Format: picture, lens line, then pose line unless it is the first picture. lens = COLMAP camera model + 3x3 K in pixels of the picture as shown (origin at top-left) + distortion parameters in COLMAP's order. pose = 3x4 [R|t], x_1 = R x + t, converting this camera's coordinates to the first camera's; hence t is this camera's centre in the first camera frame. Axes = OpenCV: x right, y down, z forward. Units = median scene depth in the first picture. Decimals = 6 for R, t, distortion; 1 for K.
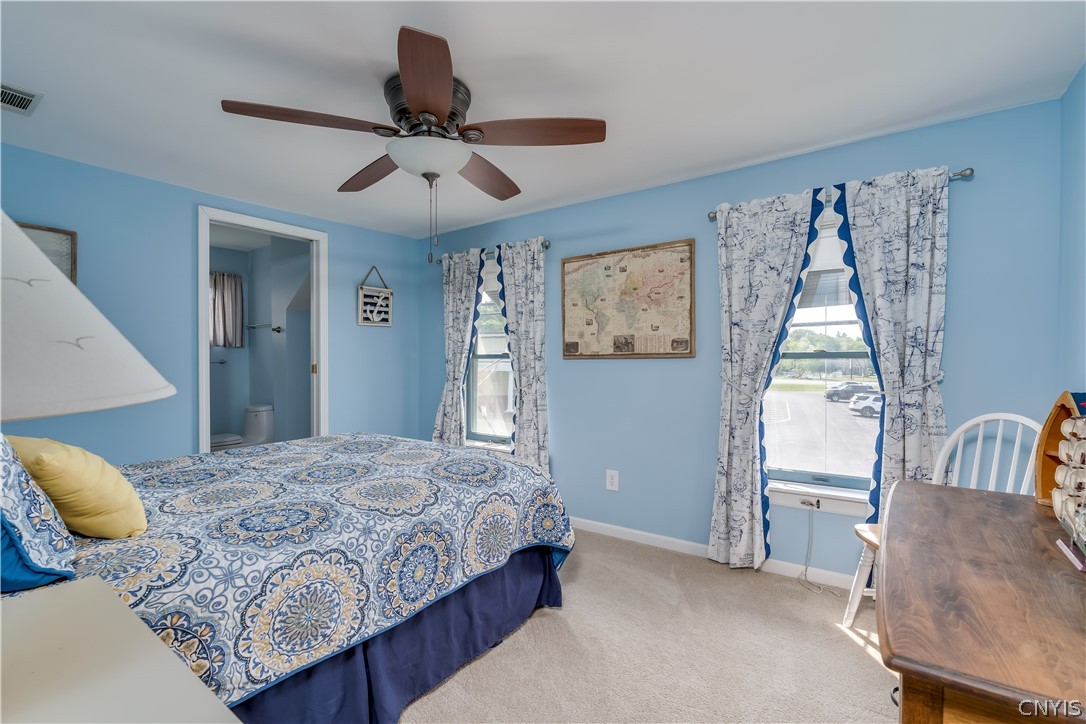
lens RADIAL K [[505.5, 0, 543.1], [0, 505.5, 377.7], [0, 0, 1]] dist [-0.001866, 0.000505]
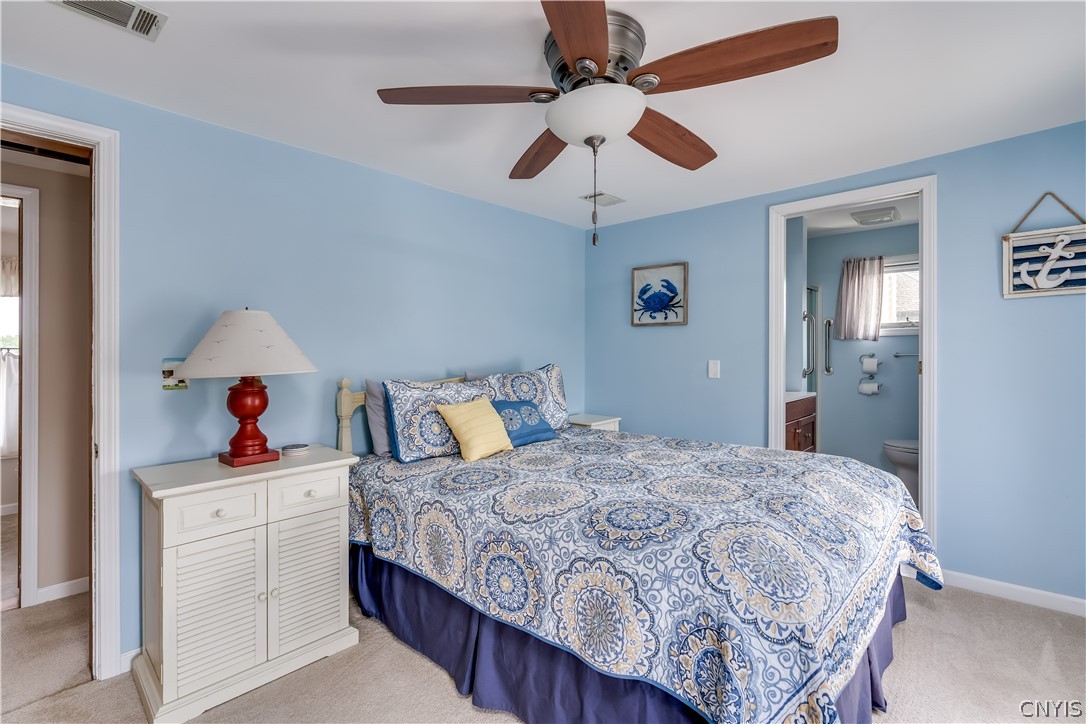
lens RADIAL K [[494.1, 0, 548.4], [0, 494.1, 355.3], [0, 0, 1]] dist [-0.001574, 0.000267]
pose [[-0.110490, 0.013348, -0.993788, 0.595044], [-0.027658, 0.999481, 0.016500, -0.058795], [0.993492, 0.029309, -0.110063, 1.029440]]
